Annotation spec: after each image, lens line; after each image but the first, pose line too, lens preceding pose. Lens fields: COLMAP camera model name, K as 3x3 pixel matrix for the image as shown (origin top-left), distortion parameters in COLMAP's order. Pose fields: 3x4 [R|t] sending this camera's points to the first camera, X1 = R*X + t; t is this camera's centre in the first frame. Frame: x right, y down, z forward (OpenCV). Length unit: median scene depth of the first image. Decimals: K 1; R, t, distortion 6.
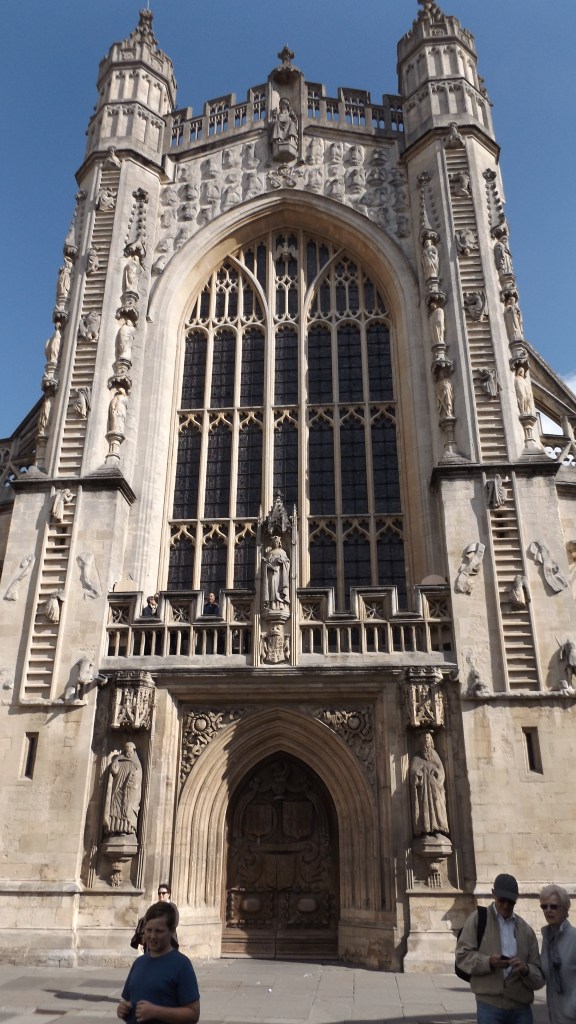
lens RADIAL K [[761.0, 0, 287.4], [0, 761.0, 511.3], [0, 0, 1]] dist [0.000430, -0.004451]
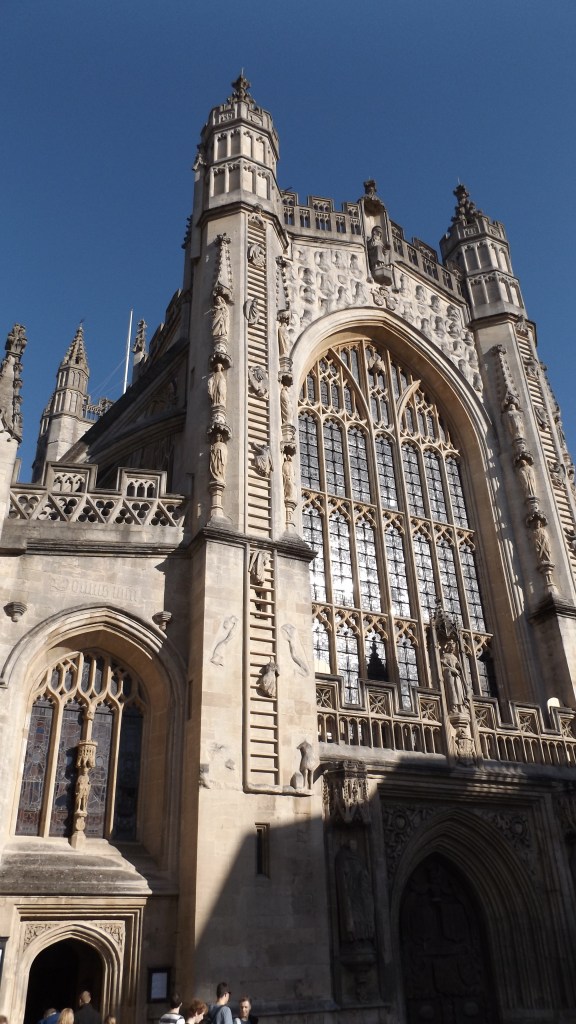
lens RADIAL K [[761.0, 0, 286.5], [0, 761.0, 512.8], [0, 0, 1]] dist [0.000430, -0.004451]
pose [[0.841886, 0.245339, 0.480662, -0.788383], [-0.197017, 0.968937, -0.149485, 0.064723], [-0.502406, 0.031150, 0.864071, 0.200201]]
